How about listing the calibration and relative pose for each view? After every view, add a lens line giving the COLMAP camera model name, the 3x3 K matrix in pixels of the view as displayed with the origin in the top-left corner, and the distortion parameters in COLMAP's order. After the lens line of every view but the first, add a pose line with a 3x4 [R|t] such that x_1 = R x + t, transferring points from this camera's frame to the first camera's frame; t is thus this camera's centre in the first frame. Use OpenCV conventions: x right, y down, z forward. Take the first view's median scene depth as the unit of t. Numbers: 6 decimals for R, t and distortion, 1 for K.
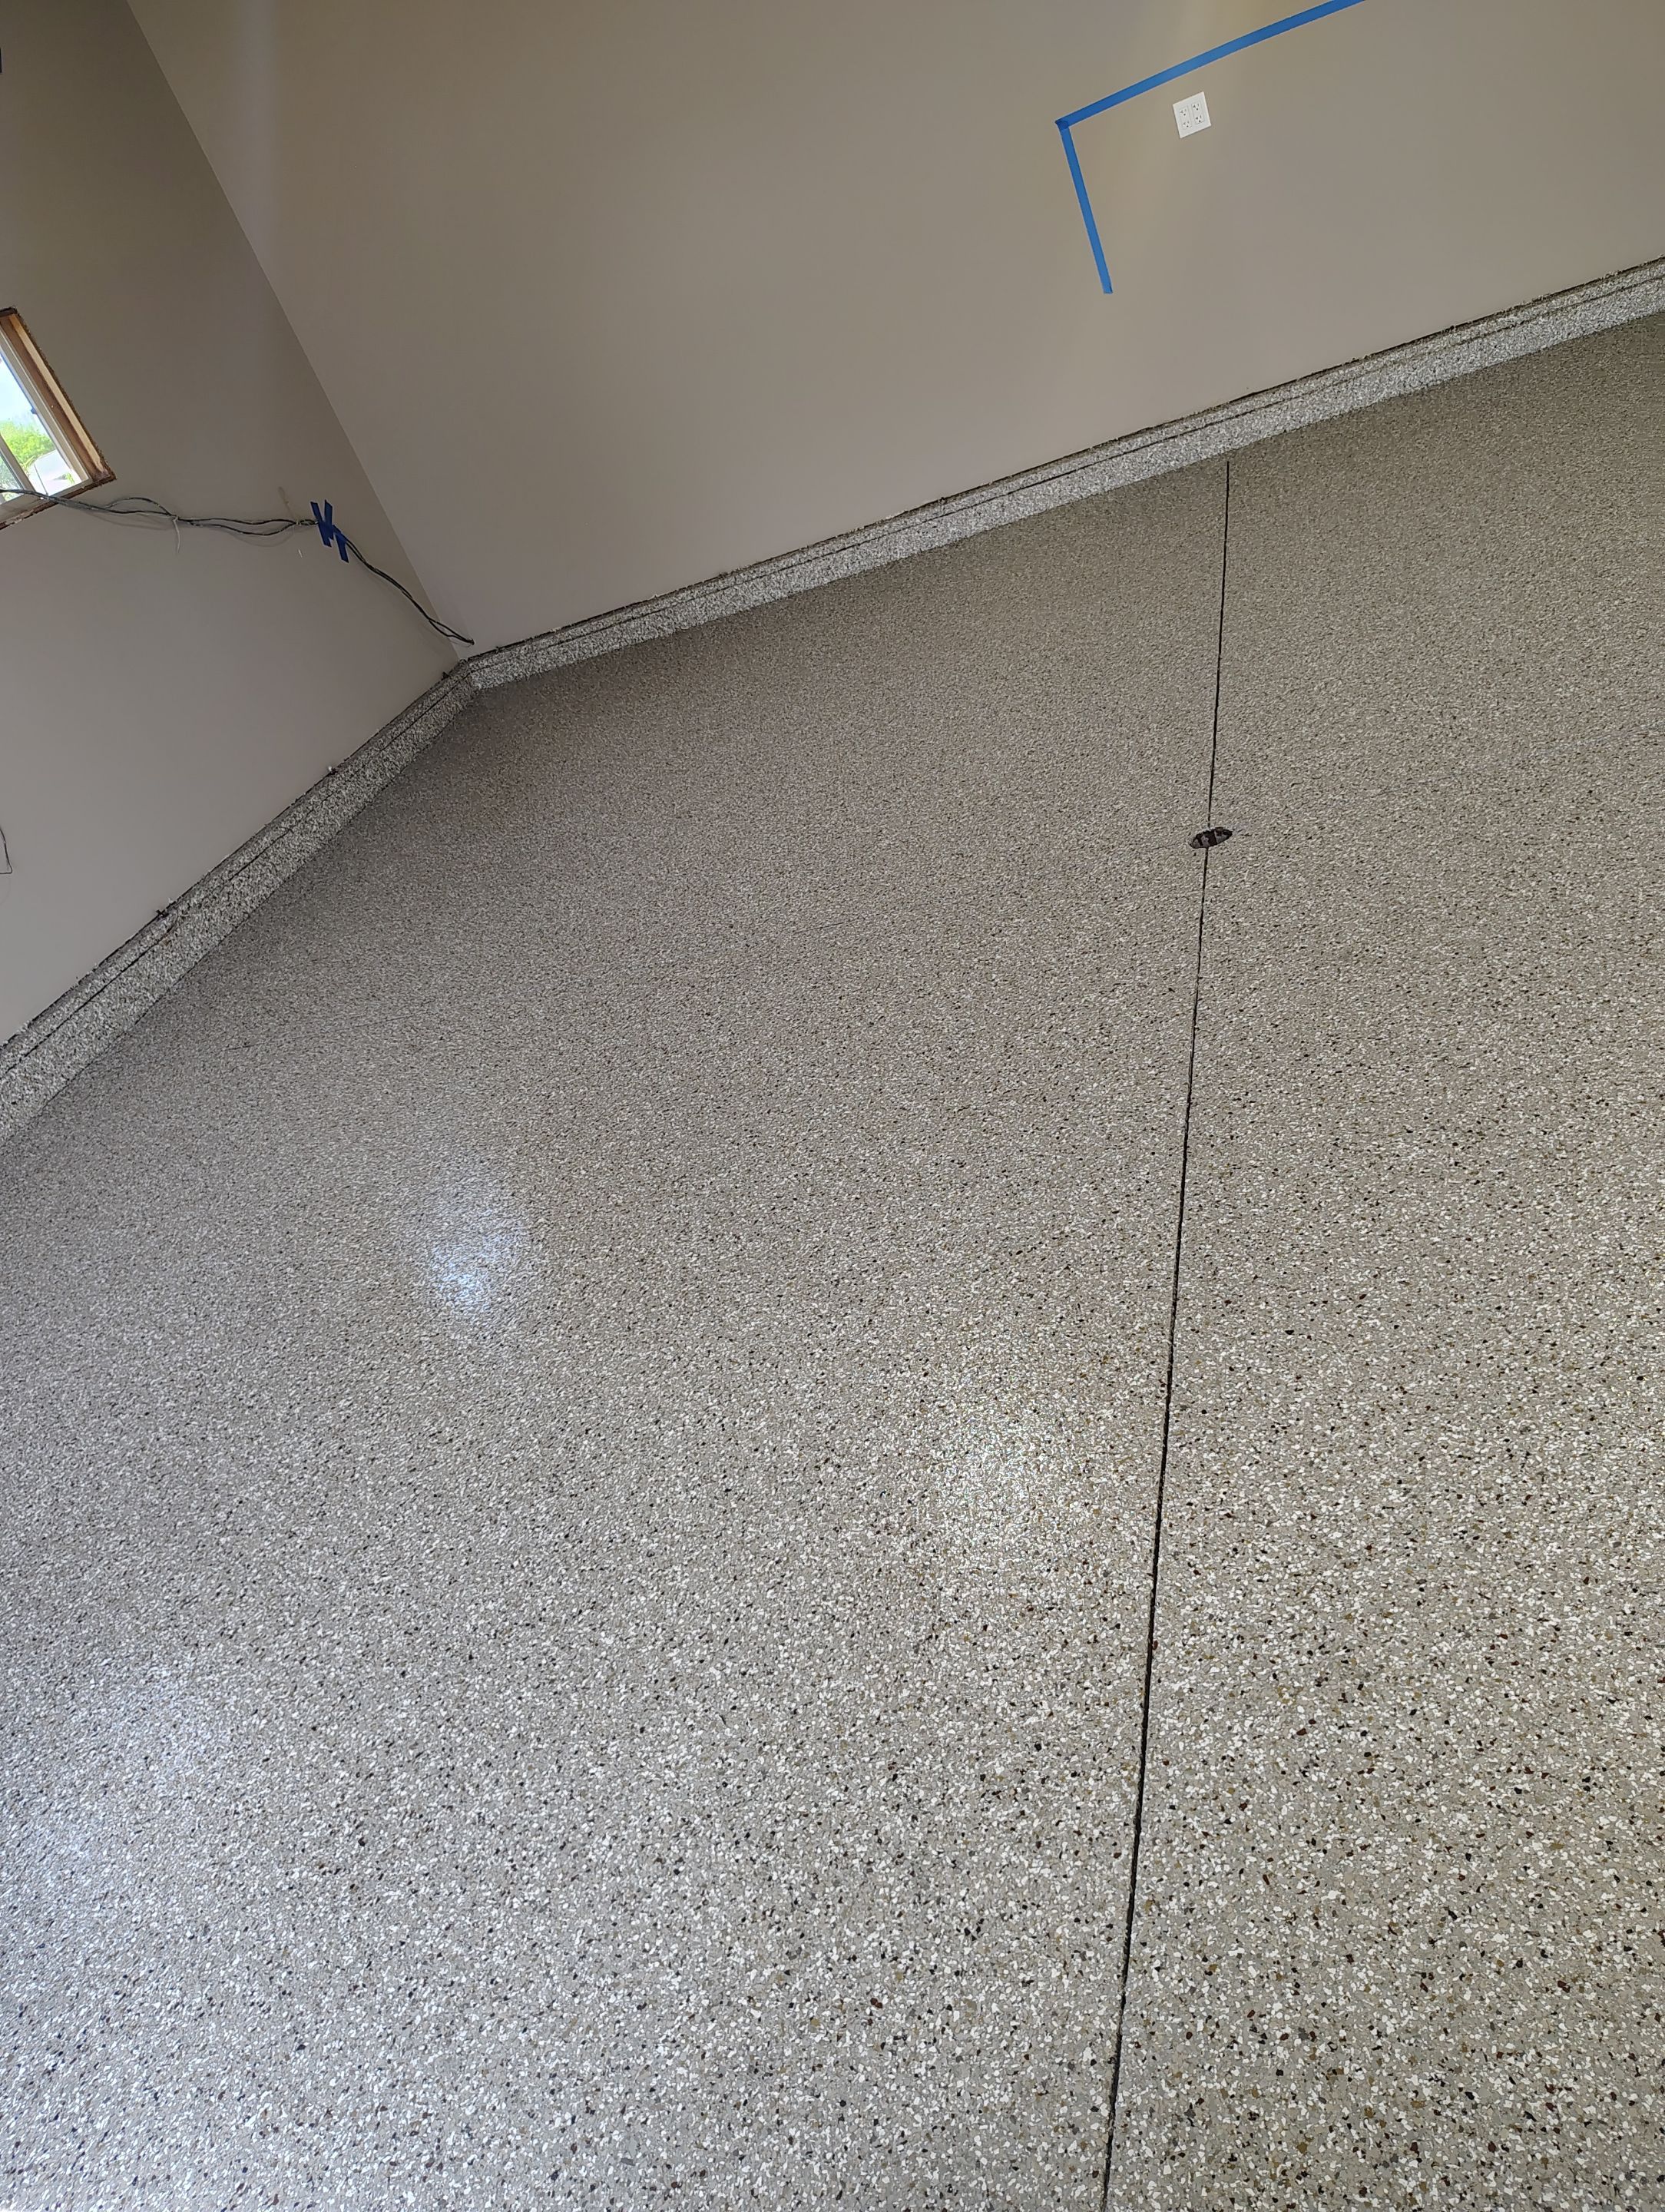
lens RADIAL K [[1522.0, 0, 857.4], [0, 1522.0, 1128.3], [0, 0, 1]] dist [0.033197, -0.041575]
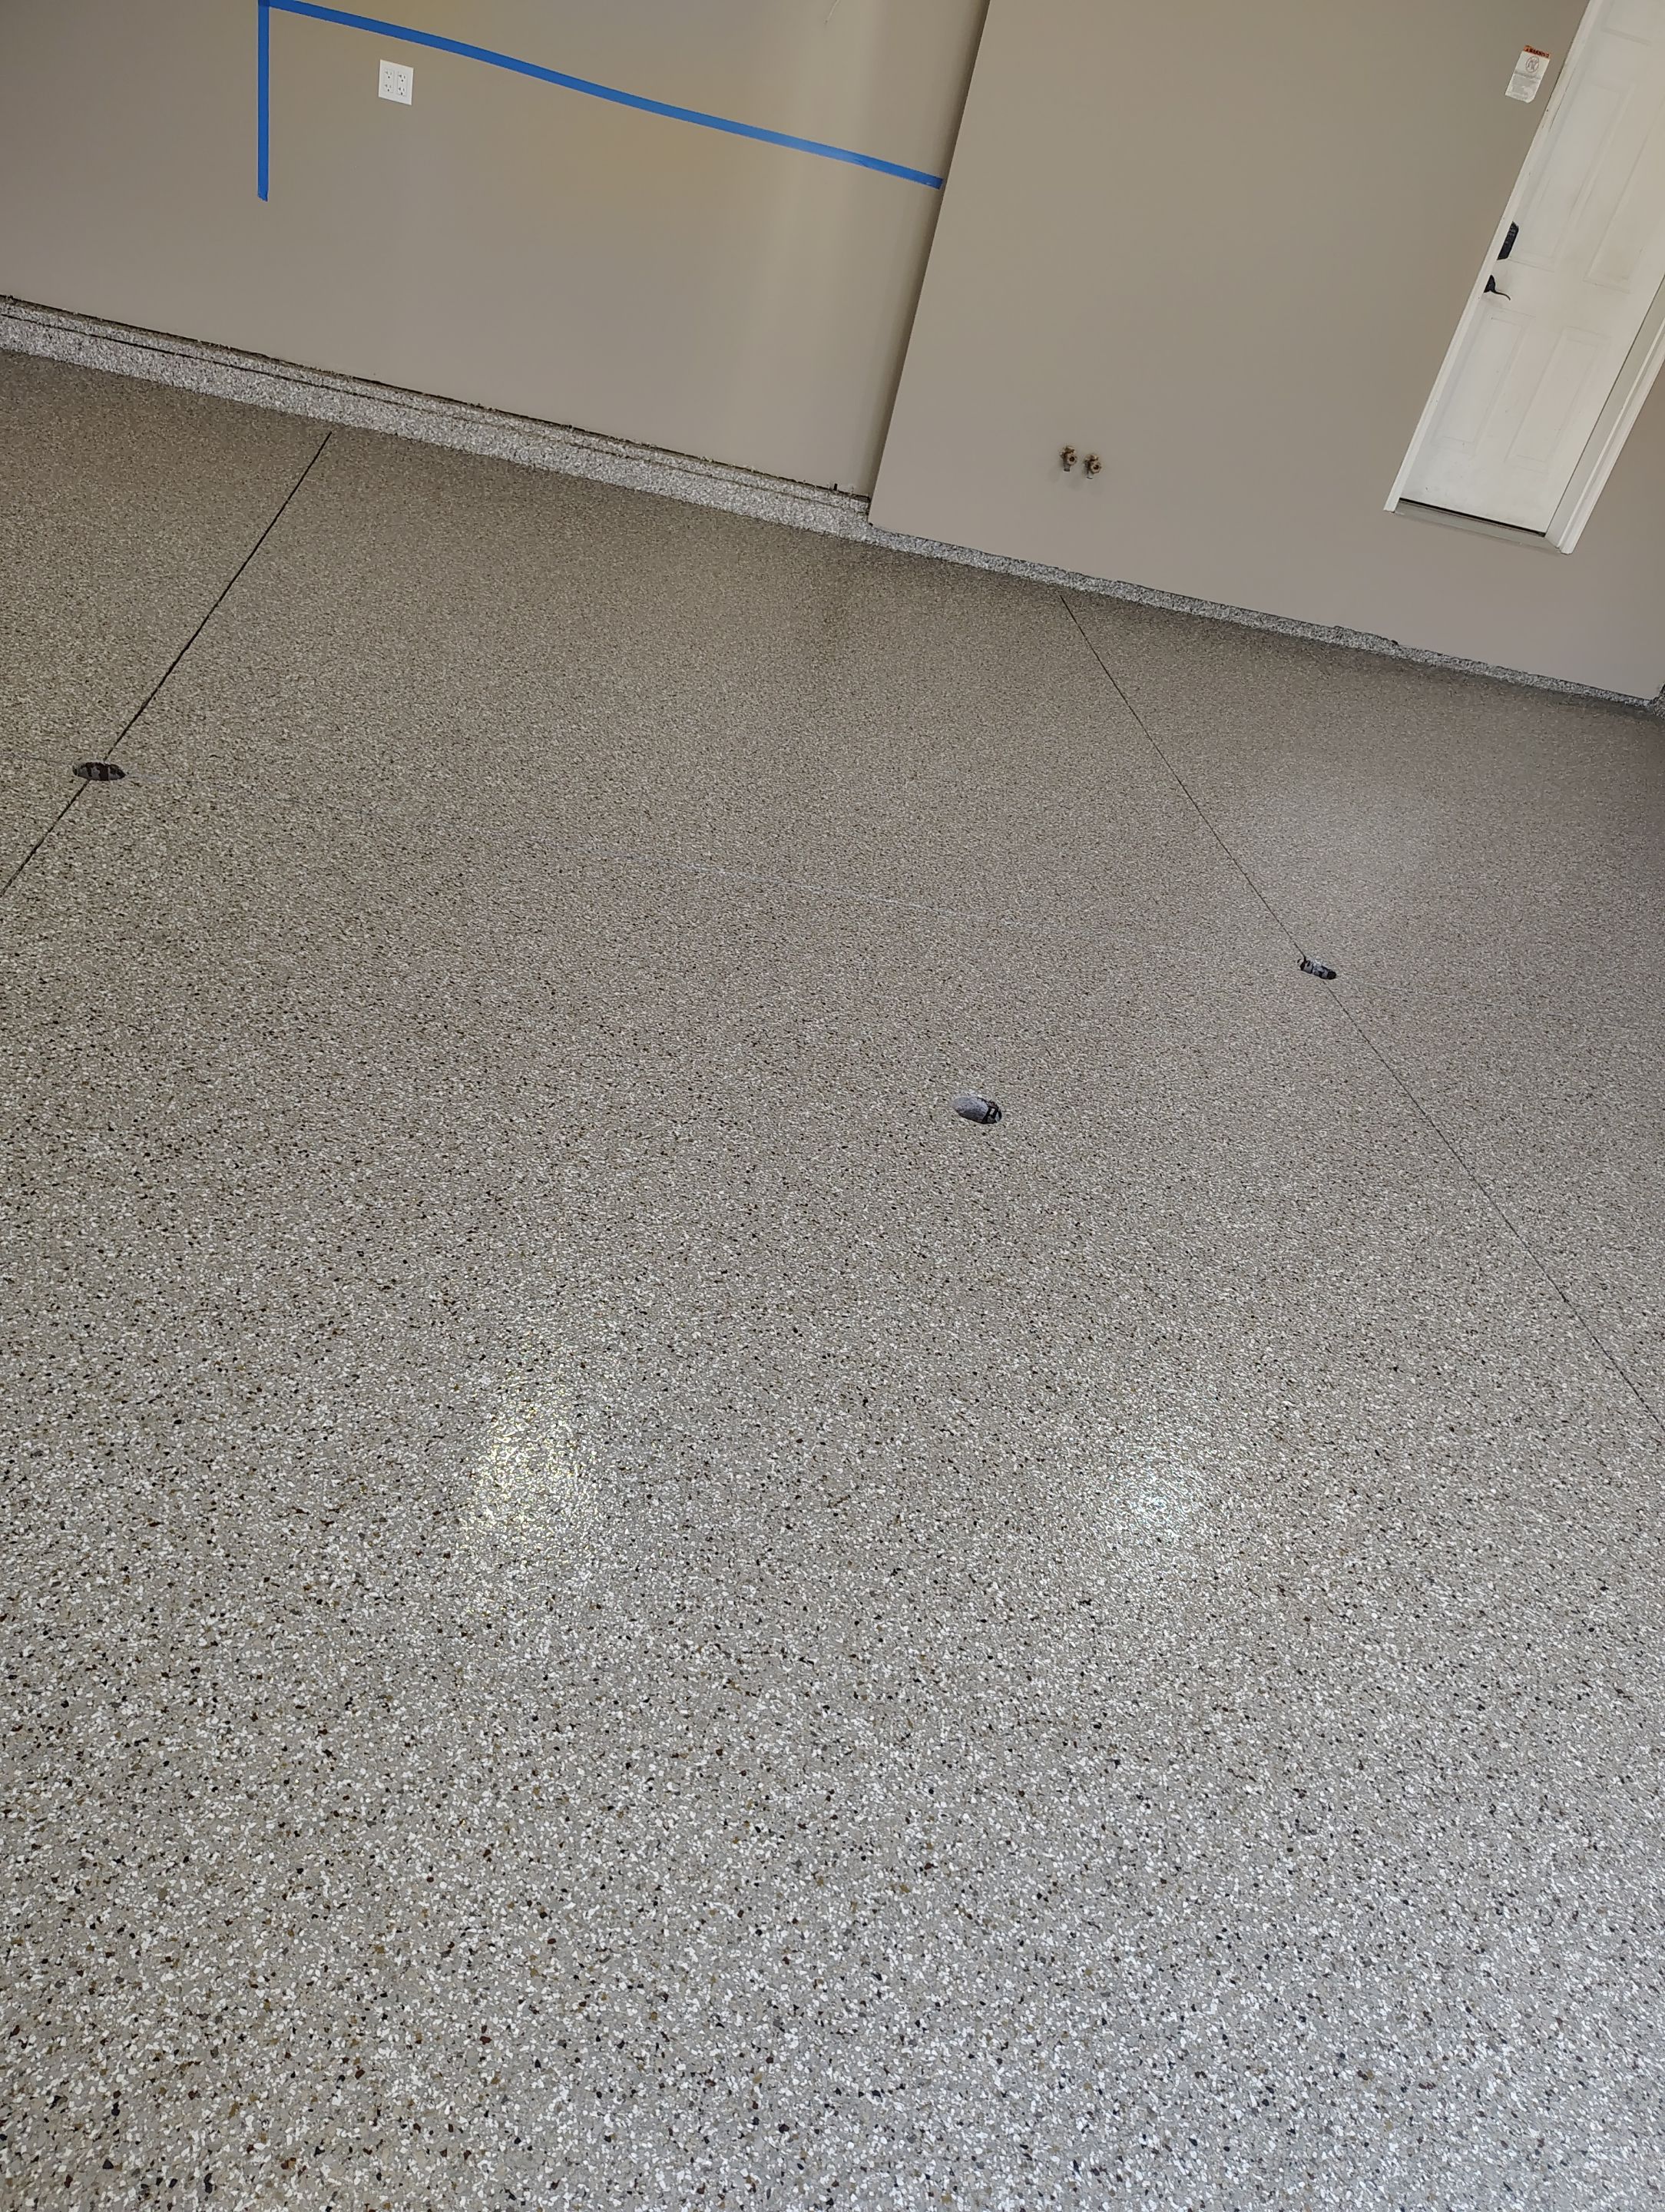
lens RADIAL K [[1522.0, 0, 830.1], [0, 1522.0, 1133.5], [0, 0, 1]] dist [0.033197, -0.041575]
pose [[0.786189, 0.277956, 0.551950, 0.196764], [-0.277562, 0.956807, -0.086482, -0.038263], [-0.552147, -0.085210, 0.829381, -0.033694]]
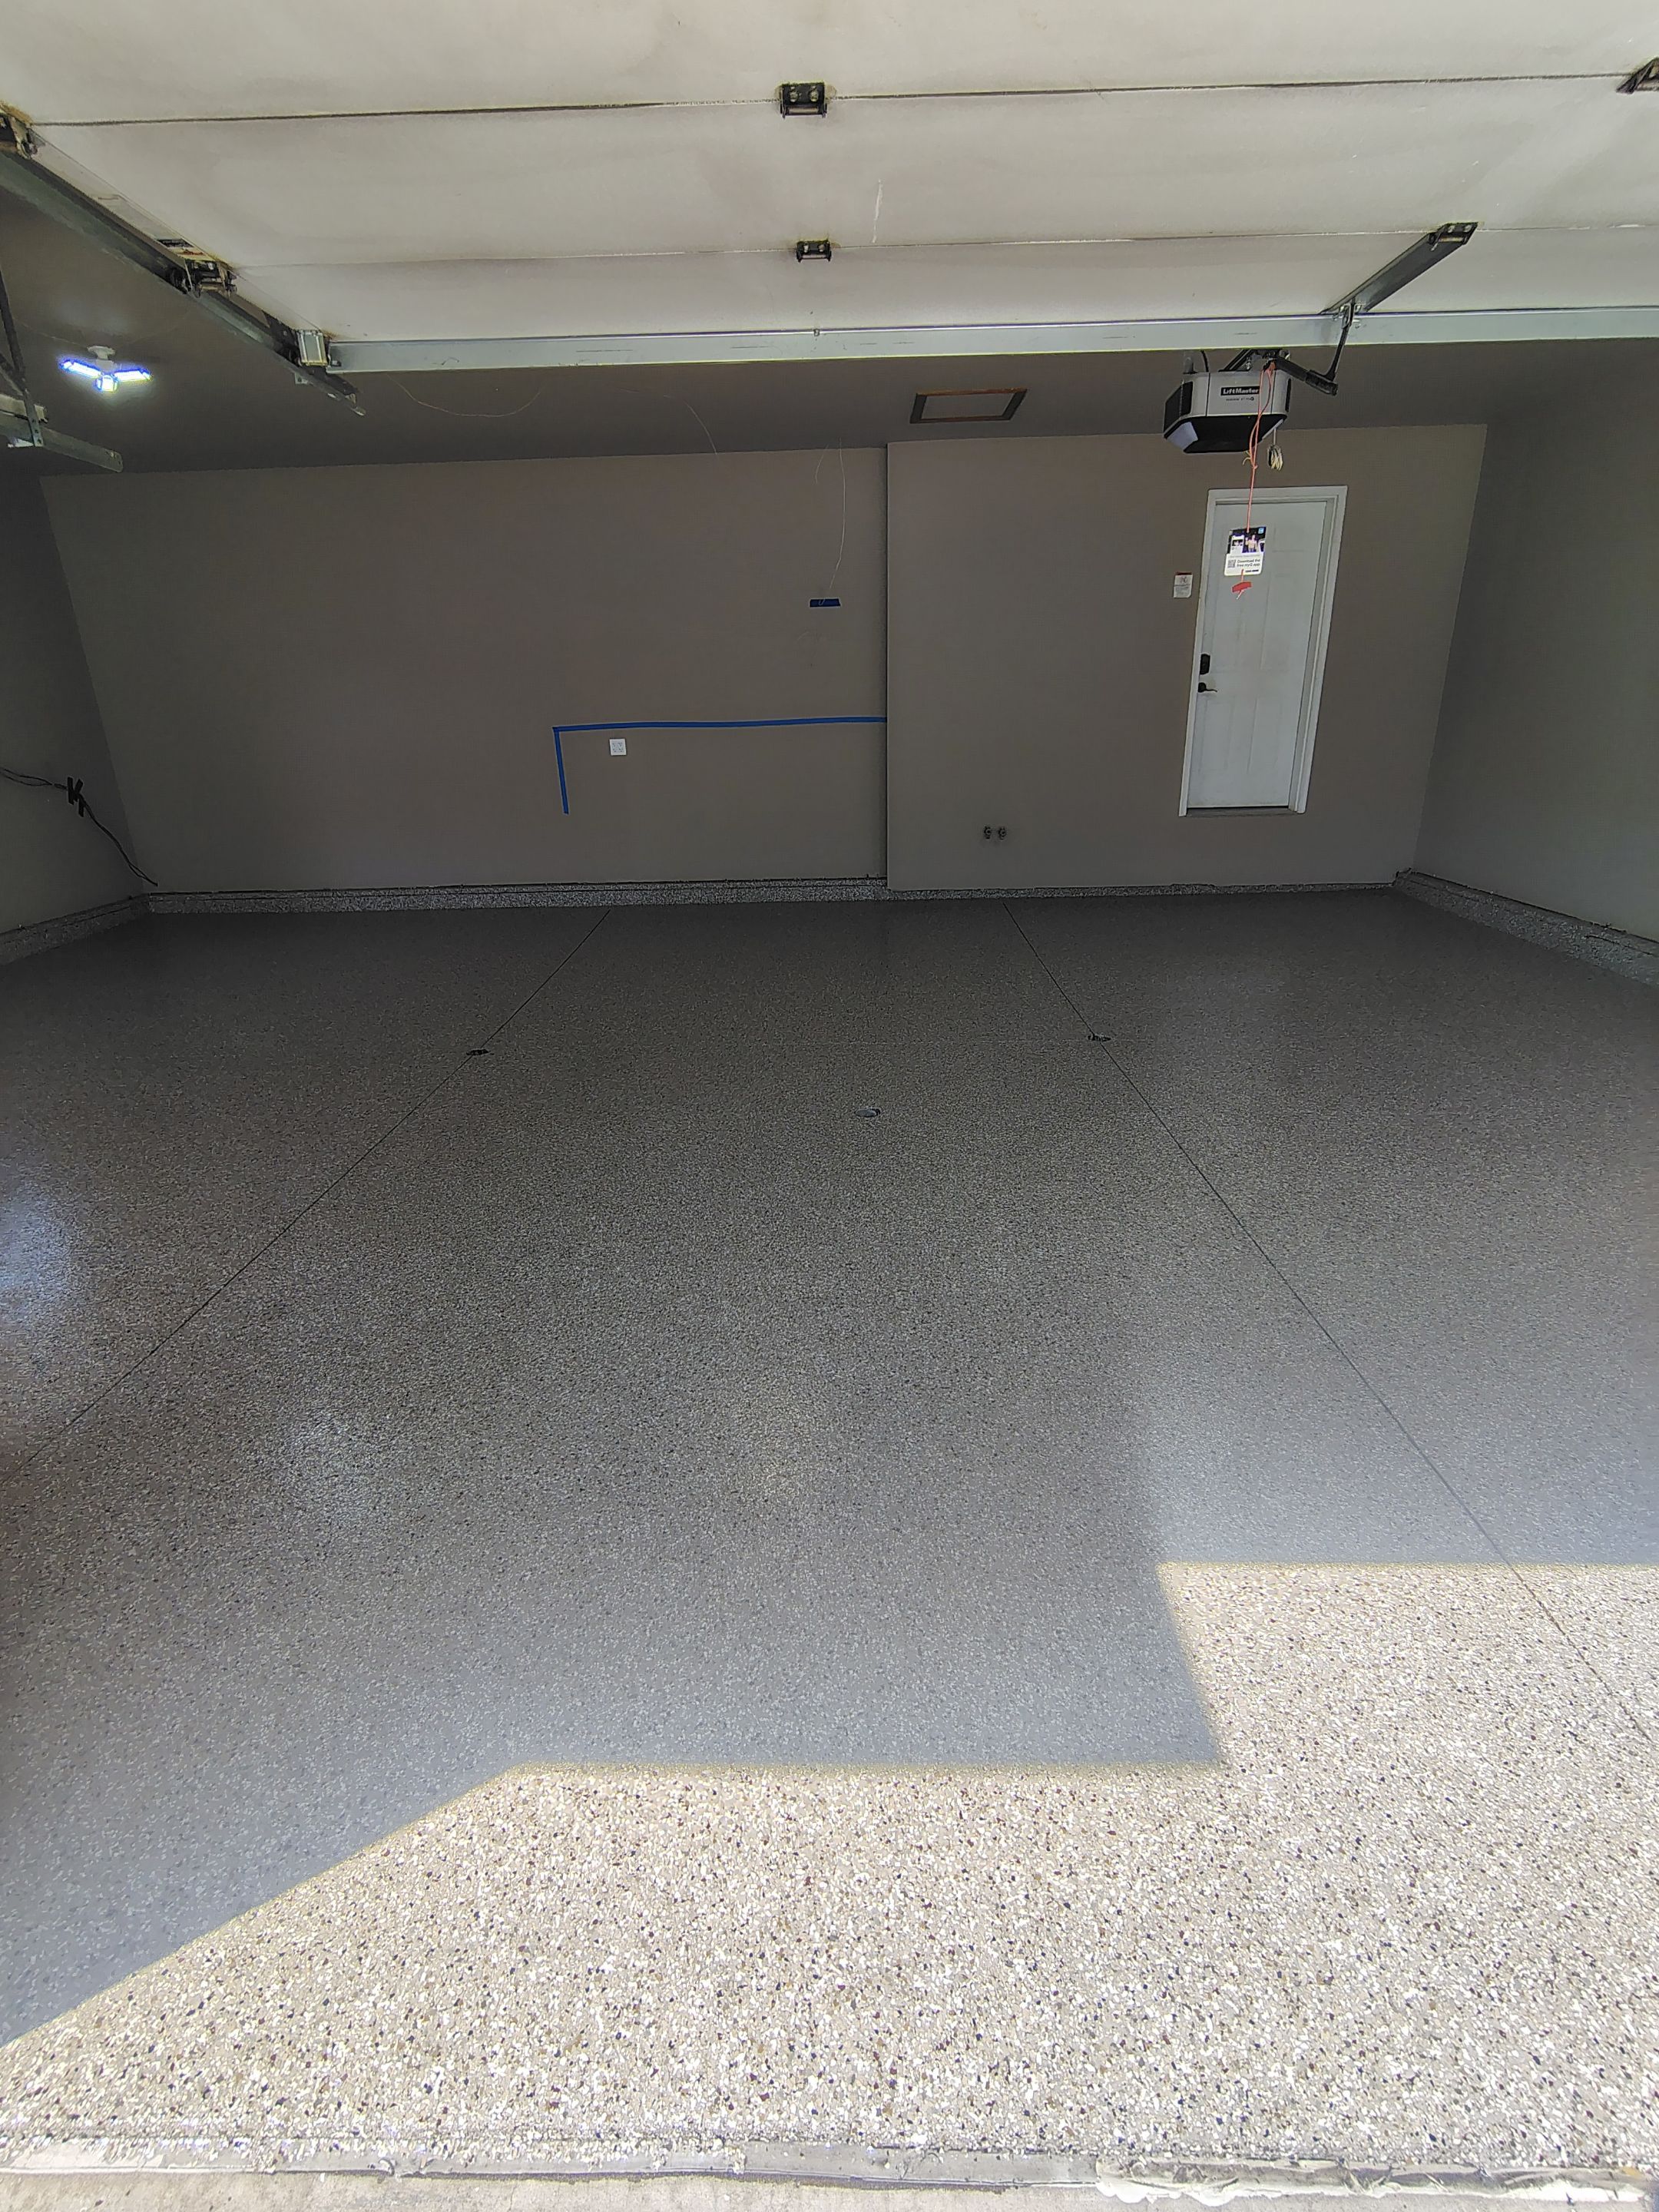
lens RADIAL K [[1042.9, 0, 821.5], [0, 1042.9, 1102.7], [0, 0, 1]] dist [-0.012236, 0.006328]
pose [[0.927595, 0.233244, 0.291829, 0.406395], [-0.155994, 0.951618, -0.264743, 0.250356], [-0.339460, 0.200051, 0.919101, -0.611185]]
